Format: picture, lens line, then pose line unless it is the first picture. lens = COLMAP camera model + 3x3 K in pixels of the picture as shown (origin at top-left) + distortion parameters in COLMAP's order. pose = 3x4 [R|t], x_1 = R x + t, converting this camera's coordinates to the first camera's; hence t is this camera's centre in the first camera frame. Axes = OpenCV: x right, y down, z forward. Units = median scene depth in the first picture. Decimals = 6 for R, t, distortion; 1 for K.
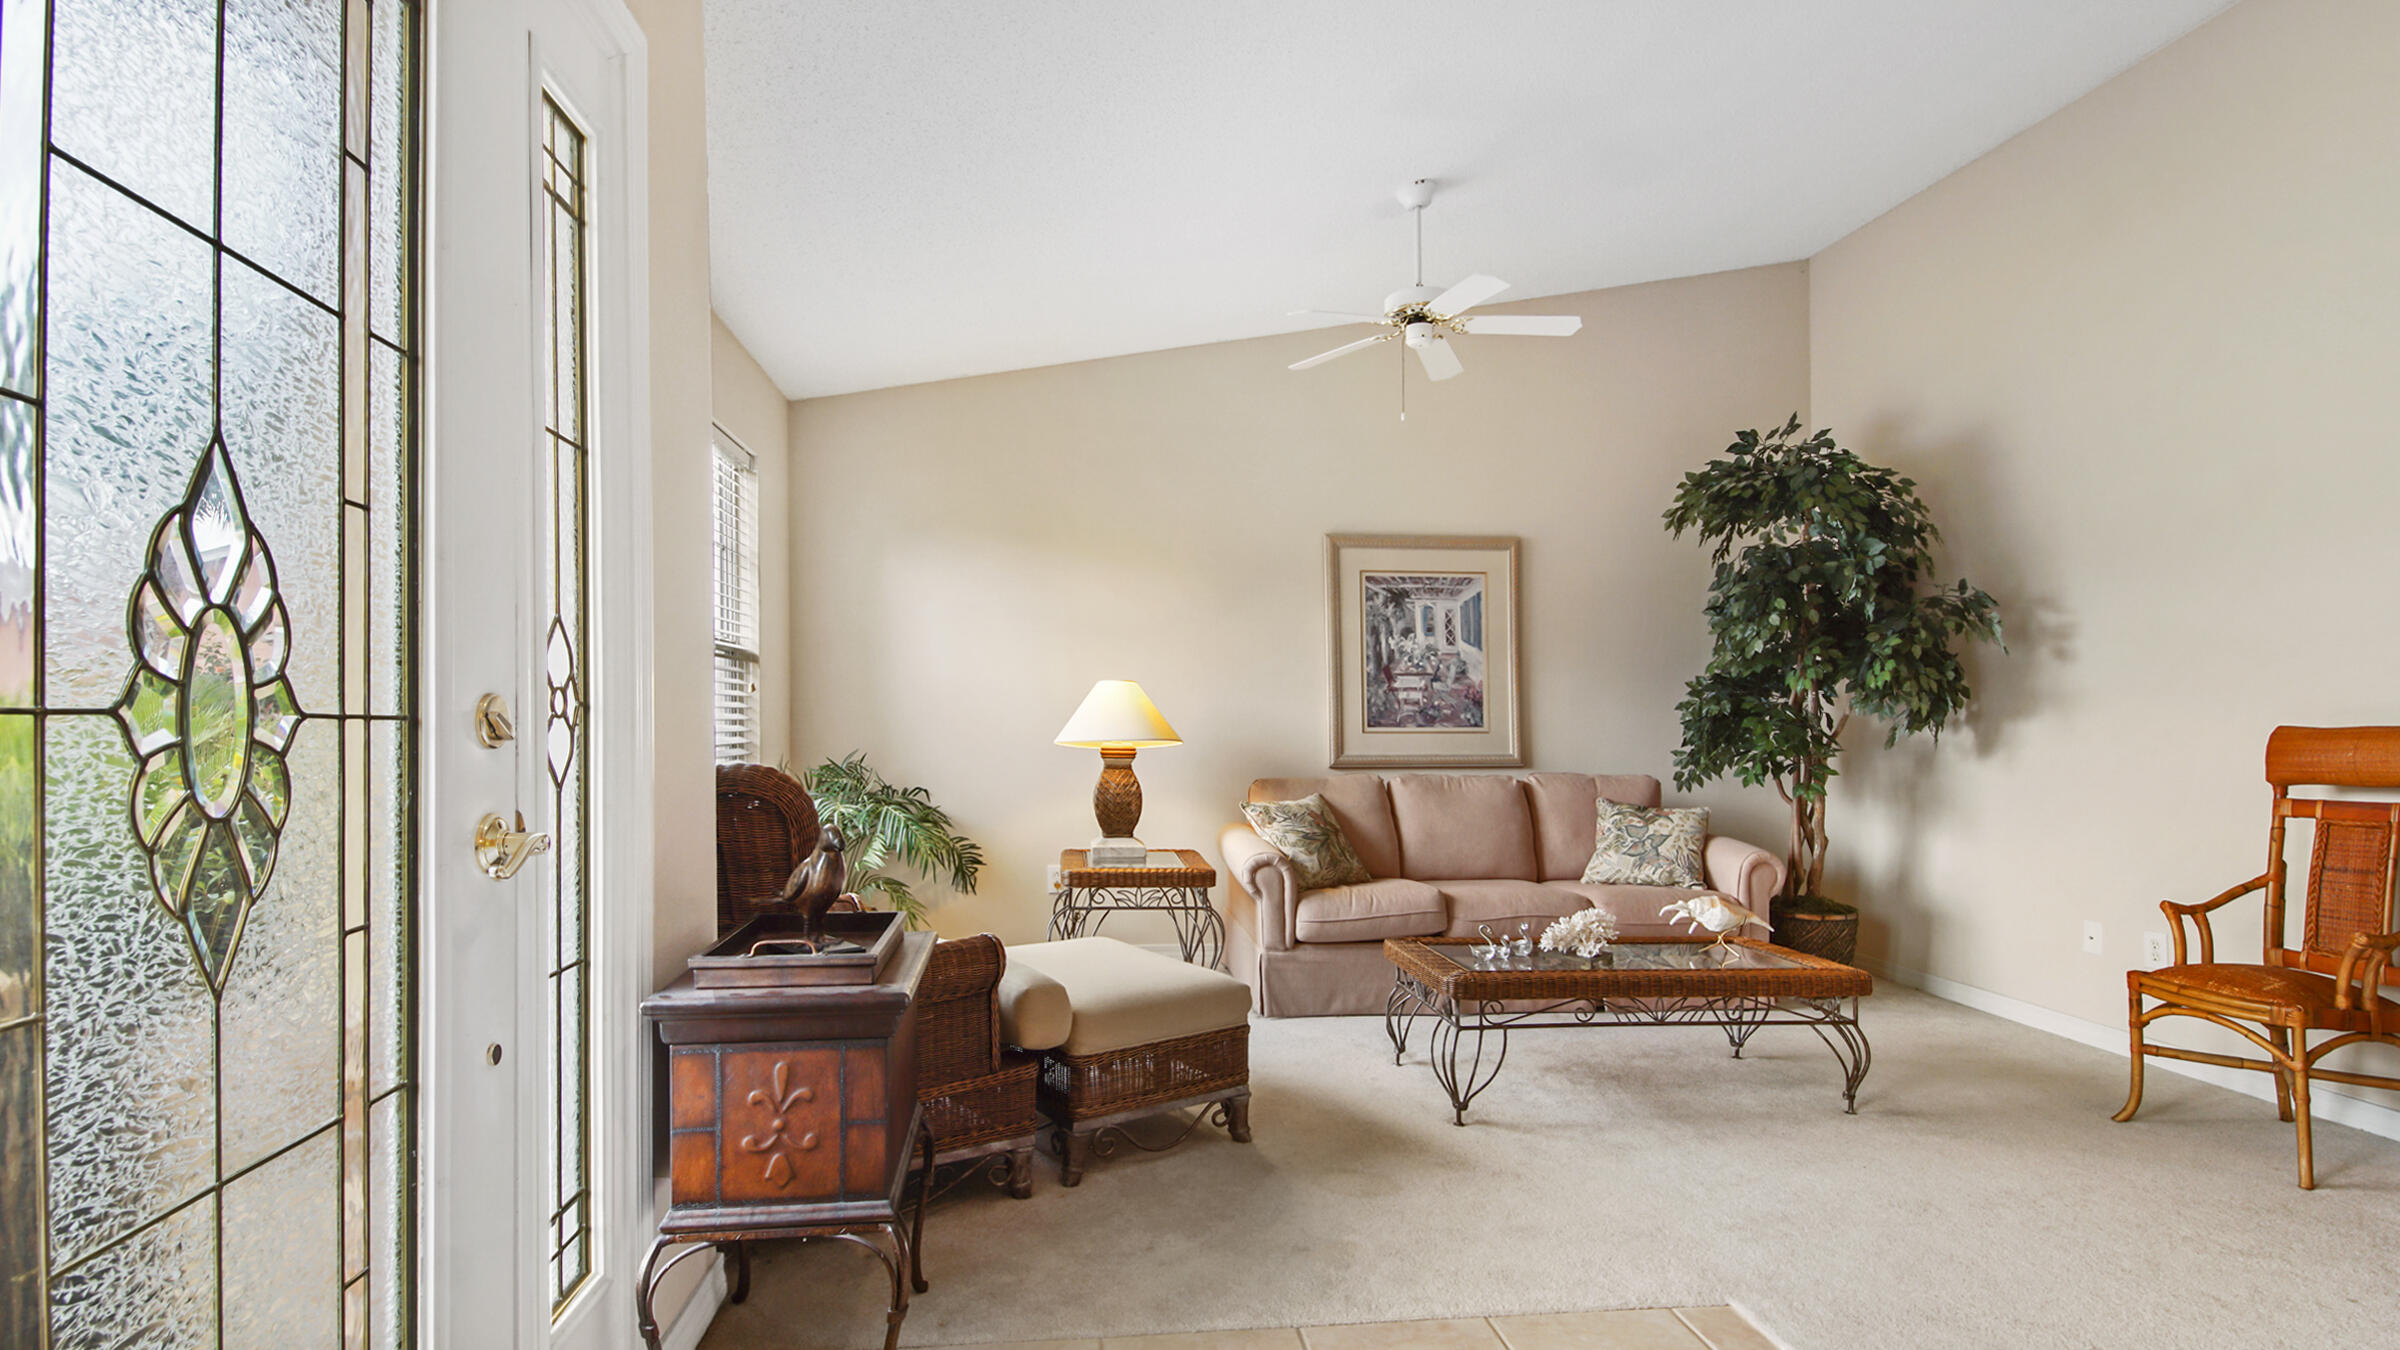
lens RADIAL K [[1121.4, 0, 1207.8], [0, 1121.4, 703.4], [0, 0, 1]] dist [0.045380, -0.016358]
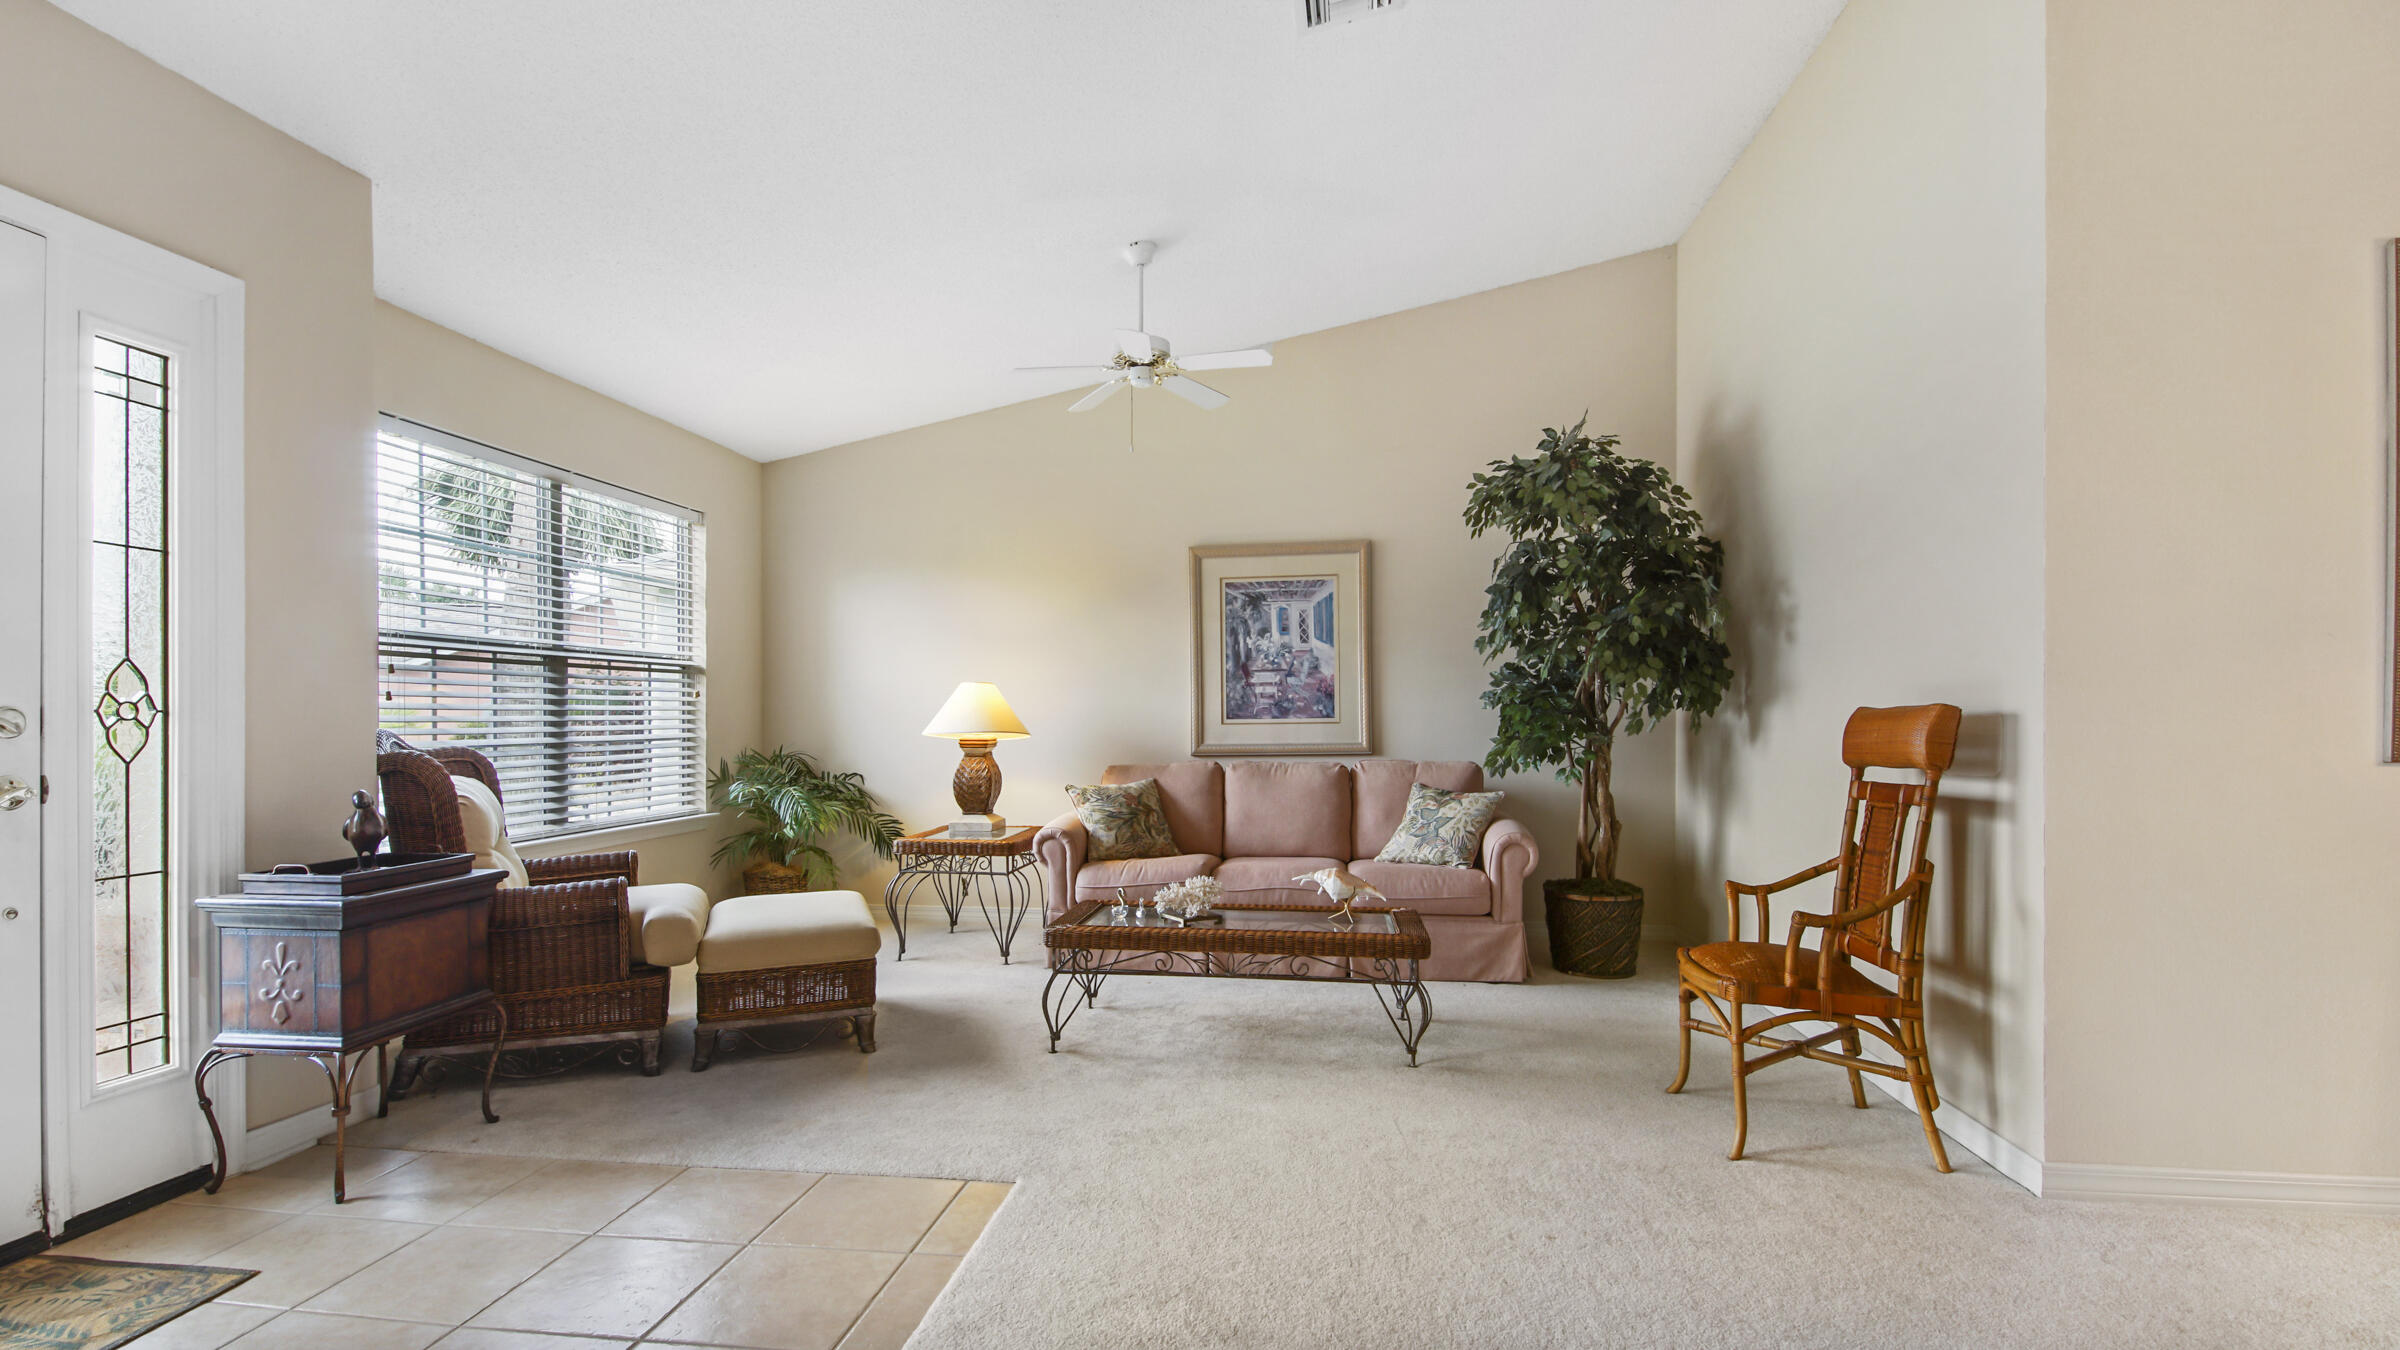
lens RADIAL K [[1061.0, 0, 1179.1], [0, 1061.0, 713.4], [0, 0, 1]] dist [0.012311, -0.000729]
pose [[0.963689, -0.013597, -0.266680, 0.399513], [0.017298, 0.999784, 0.011535, 0.002771], [0.266466, -0.015729, 0.963716, -0.024320]]
